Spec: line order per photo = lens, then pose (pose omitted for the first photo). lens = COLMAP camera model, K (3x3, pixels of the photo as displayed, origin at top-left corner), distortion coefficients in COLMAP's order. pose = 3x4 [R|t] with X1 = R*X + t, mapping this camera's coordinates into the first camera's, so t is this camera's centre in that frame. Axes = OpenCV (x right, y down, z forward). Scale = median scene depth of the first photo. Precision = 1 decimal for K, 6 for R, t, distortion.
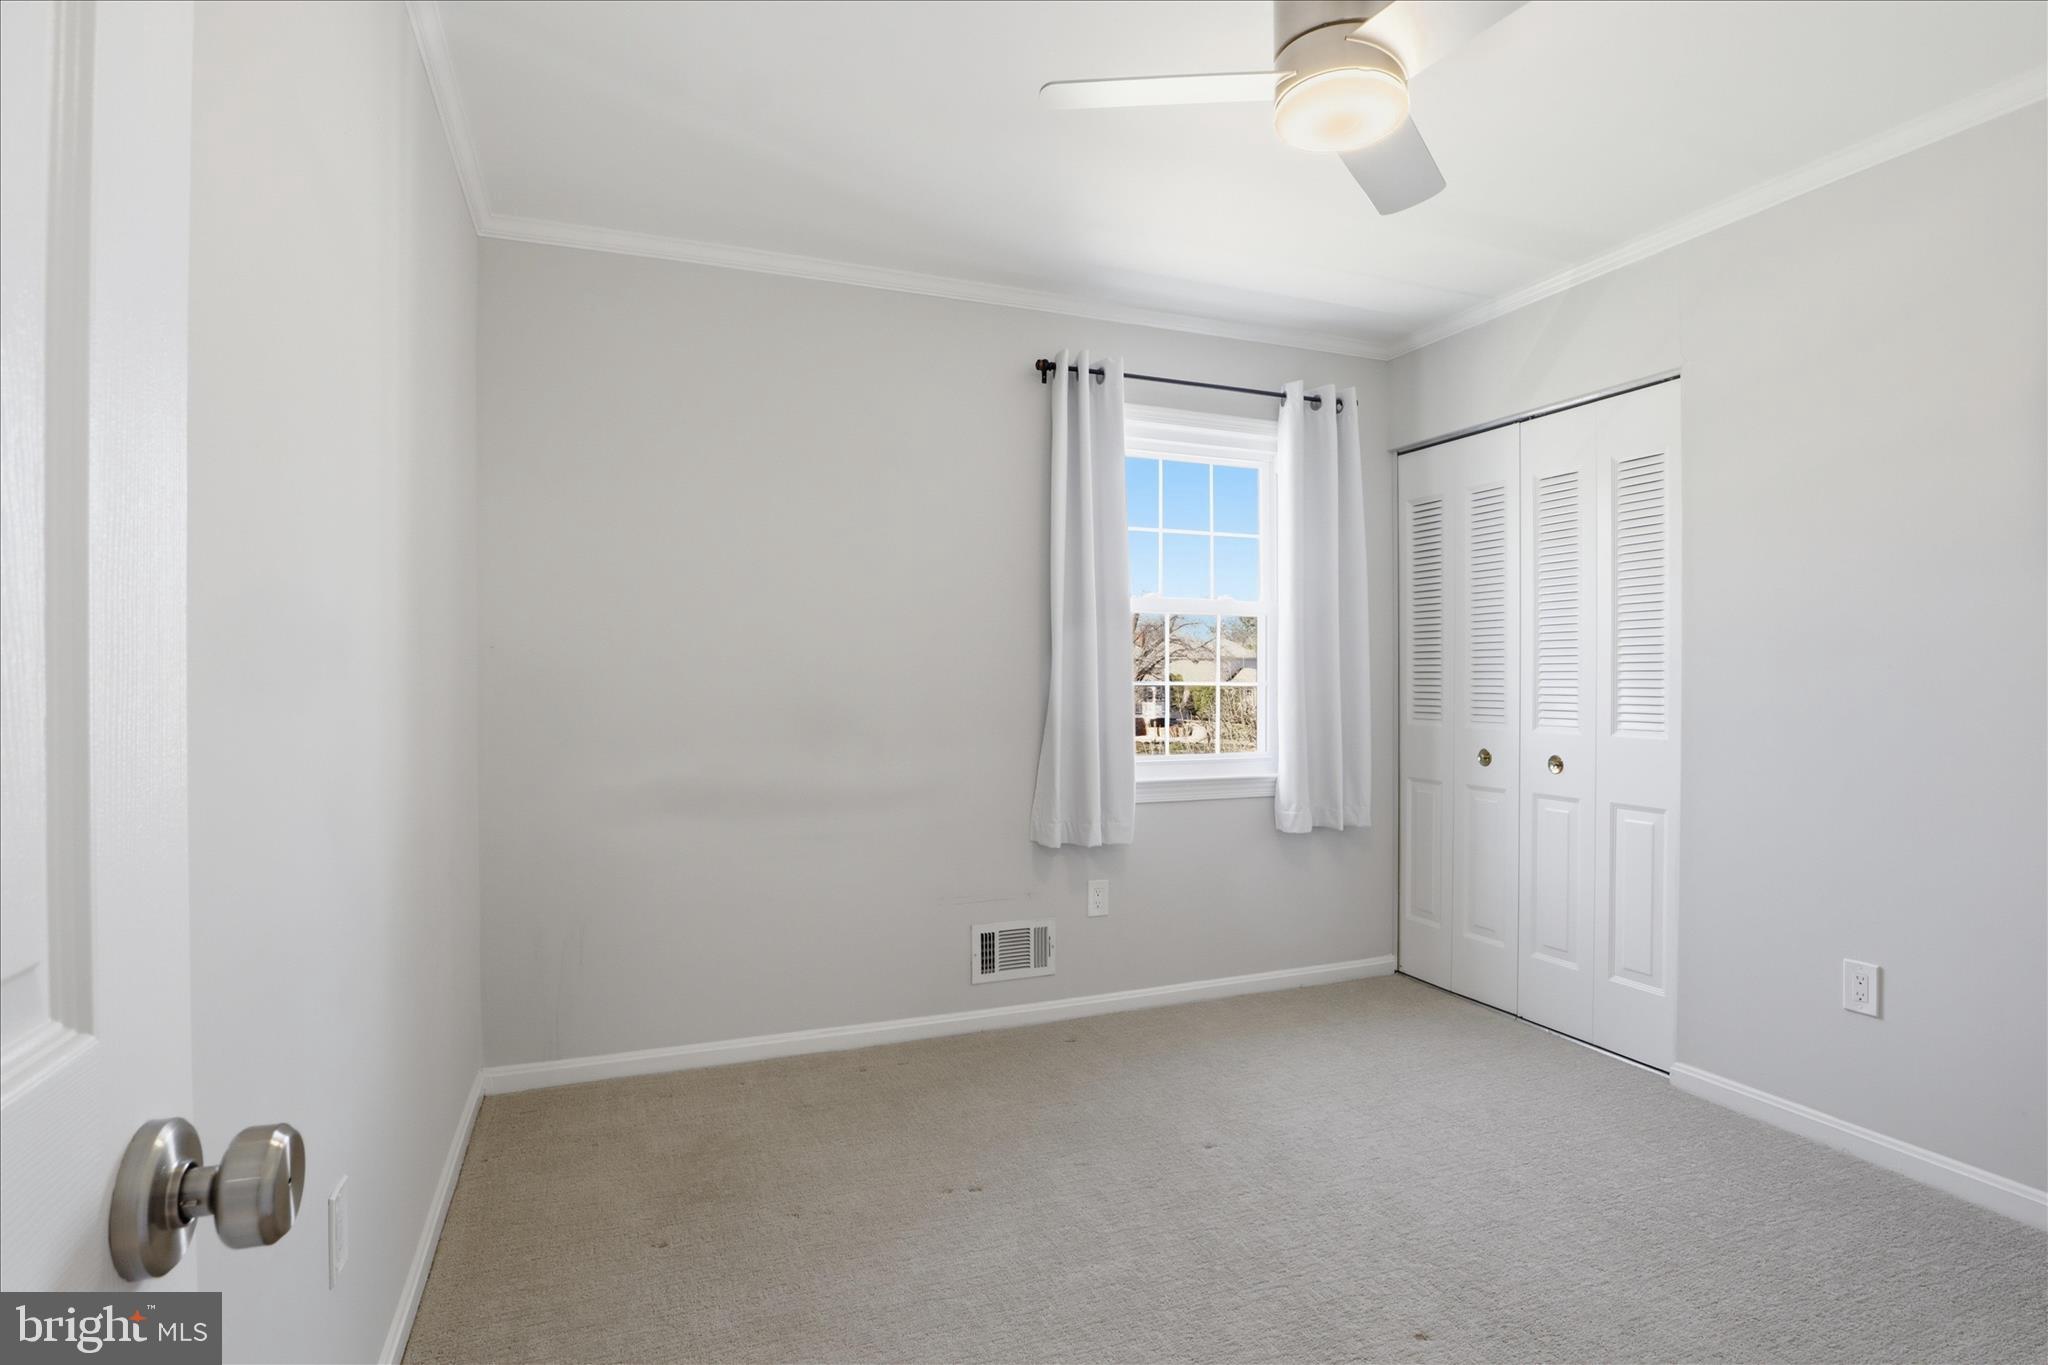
lens RADIAL K [[1033.6, 0, 1031.2], [0, 1033.6, 676.1], [0, 0, 1]] dist [-0.053392, 0.015157]
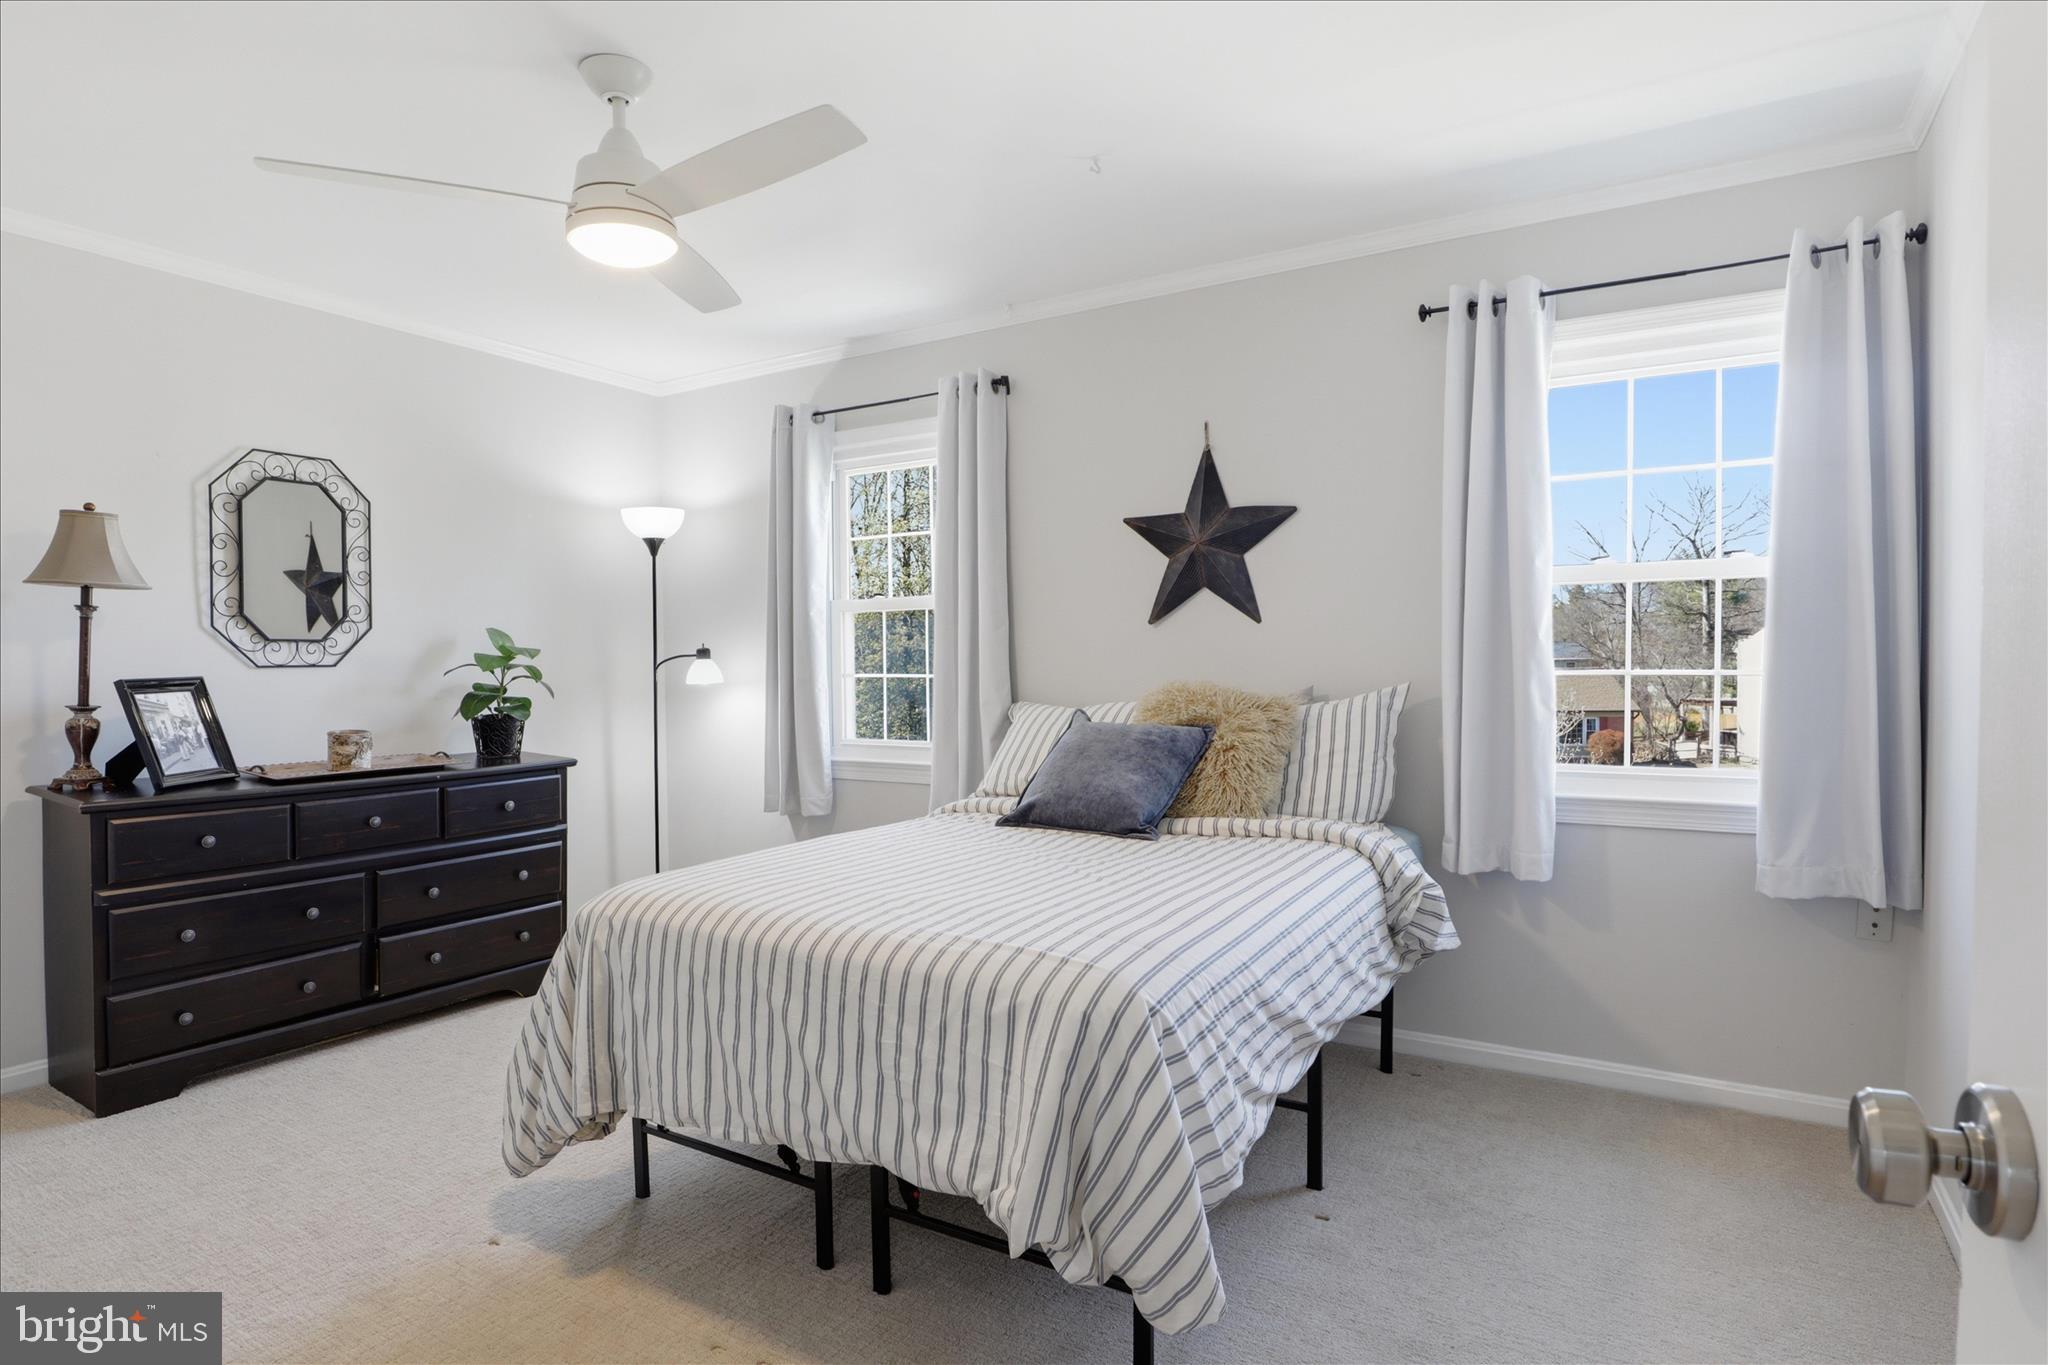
lens RADIAL K [[1033.6, 0, 1031.2], [0, 1033.6, 676.1], [0, 0, 1]] dist [-0.053392, 0.015157]
pose [[0.606384, 0.009333, -0.795117, 0.486804], [-0.003836, 0.999954, 0.008812, 0.004009], [0.795163, -0.002293, 0.606391, 0.199414]]
